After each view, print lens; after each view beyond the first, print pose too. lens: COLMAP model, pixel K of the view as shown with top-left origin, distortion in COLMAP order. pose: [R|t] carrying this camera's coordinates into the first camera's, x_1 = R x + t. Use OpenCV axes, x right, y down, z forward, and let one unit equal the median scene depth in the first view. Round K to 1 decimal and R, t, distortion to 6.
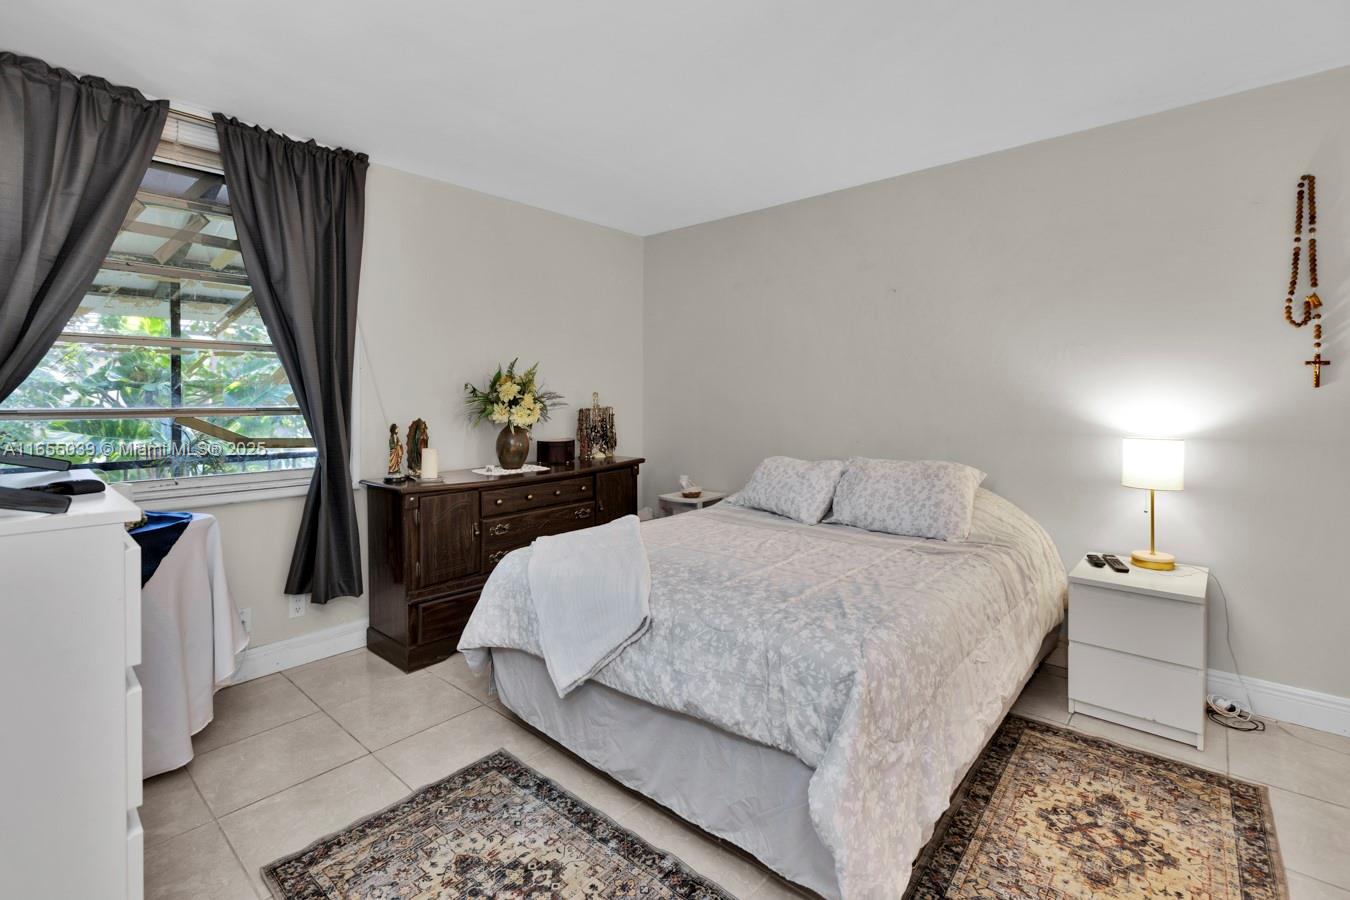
lens RADIAL K [[598.2, 0, 658.5], [0, 598.2, 416.5], [0, 0, 1]] dist [-0.000902, -0.001176]
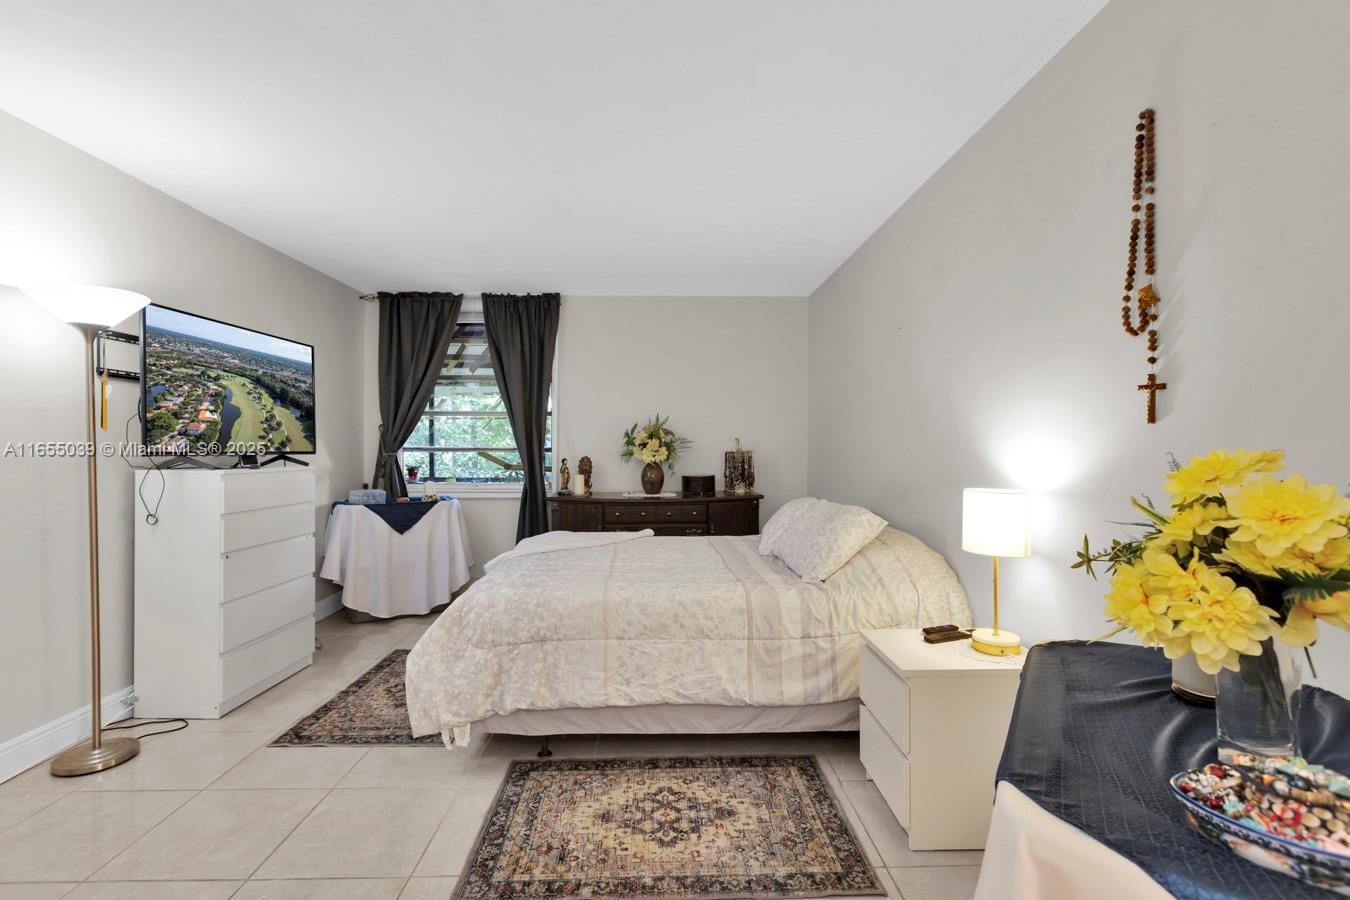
lens RADIAL K [[598.2, 0, 697.1], [0, 598.2, 454.8], [0, 0, 1]] dist [-0.000902, -0.001176]
pose [[0.687222, 0.012395, -0.726342, 1.242678], [-0.022106, 0.999748, -0.003854, -0.000378], [0.726111, 0.018705, 0.687323, 0.170447]]
